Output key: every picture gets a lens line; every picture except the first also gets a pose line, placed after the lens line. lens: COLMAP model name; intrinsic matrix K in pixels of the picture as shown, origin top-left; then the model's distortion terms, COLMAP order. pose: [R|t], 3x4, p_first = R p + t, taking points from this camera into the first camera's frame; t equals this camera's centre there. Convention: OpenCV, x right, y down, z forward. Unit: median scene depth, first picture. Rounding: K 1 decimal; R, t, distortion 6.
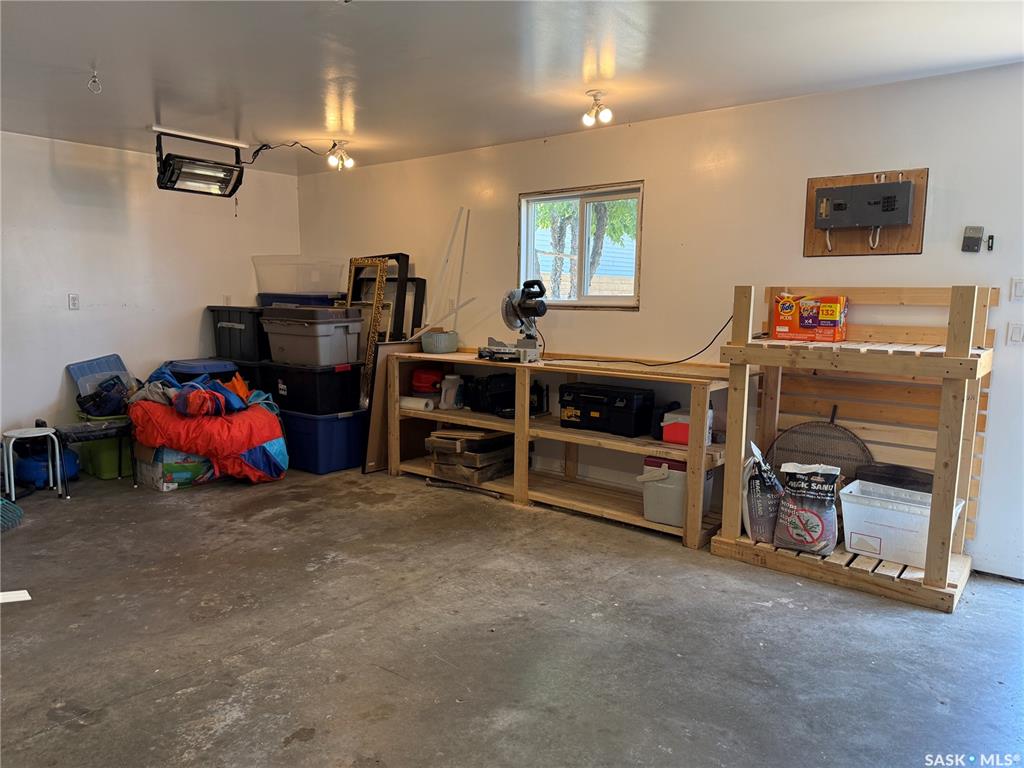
lens RADIAL K [[729.5, 0, 519.8], [0, 729.5, 402.8], [0, 0, 1]] dist [0.040003, -0.040260]
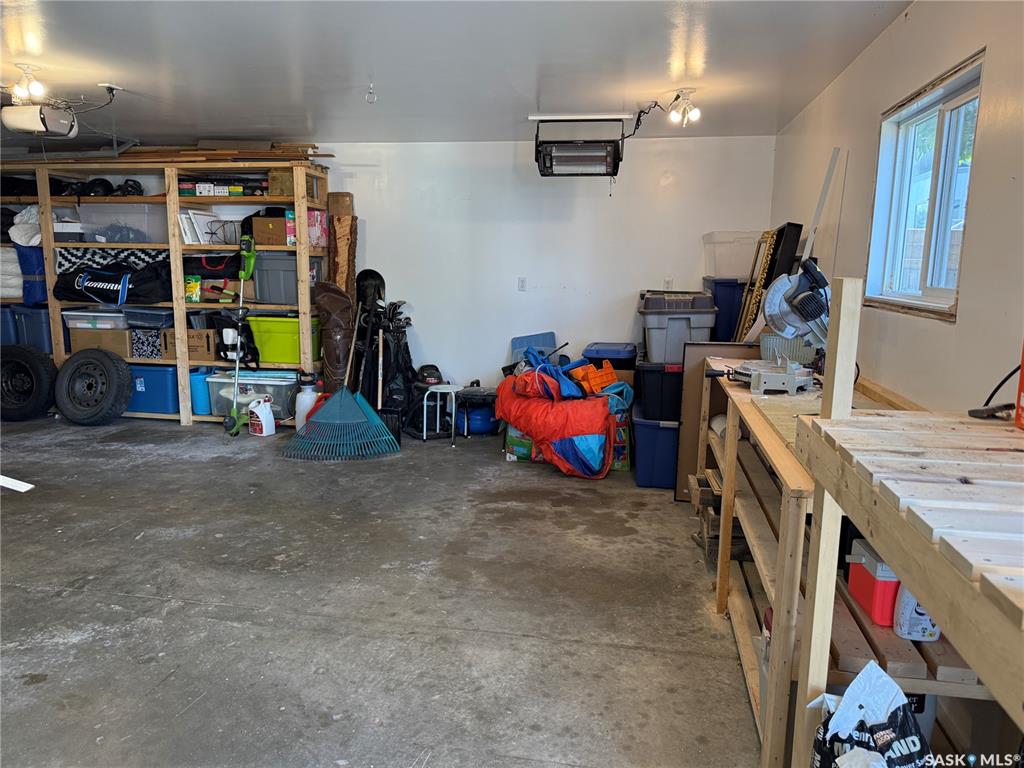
lens RADIAL K [[729.5, 0, 506.8], [0, 729.5, 381.2], [0, 0, 1]] dist [0.040003, -0.040260]
pose [[0.461842, 0.139340, -0.875949, 0.478395], [-0.134802, 0.987138, 0.085953, -0.094169], [0.876659, 0.078383, 0.474685, 0.533770]]
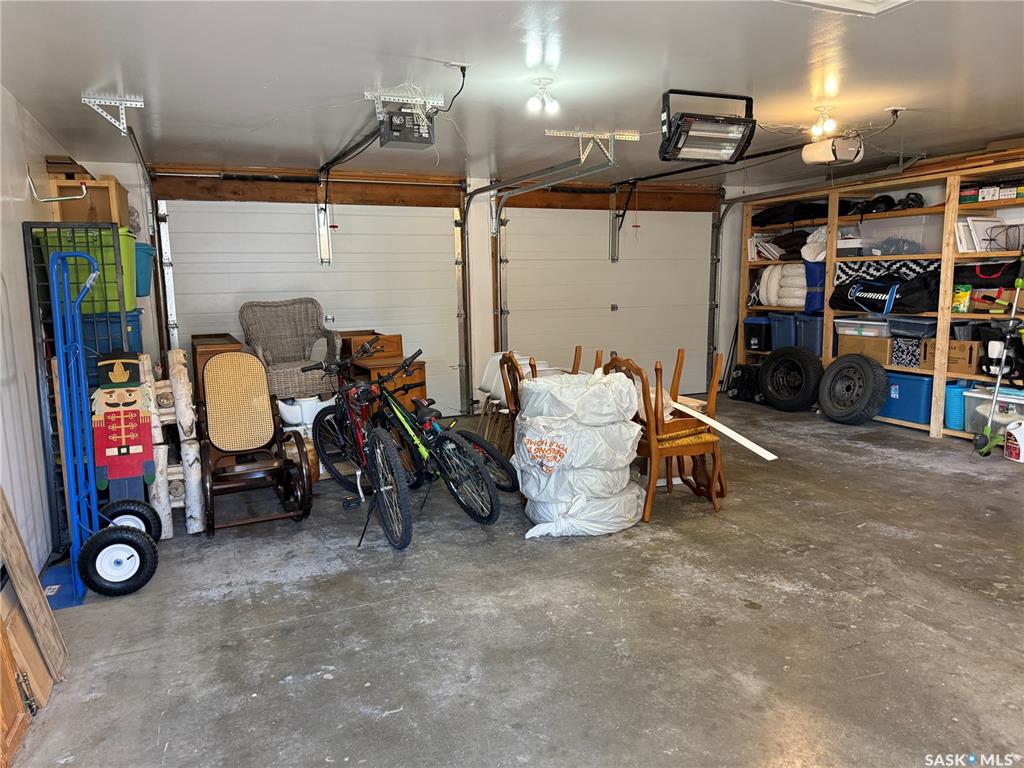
lens RADIAL K [[729.5, 0, 506.7], [0, 729.5, 385.3], [0, 0, 1]] dist [0.040003, -0.040260]
pose [[-0.480957, 0.127244, -0.867461, 0.548798], [-0.111592, 0.972481, 0.204521, -0.095713], [0.869613, 0.195168, -0.453522, 0.576109]]
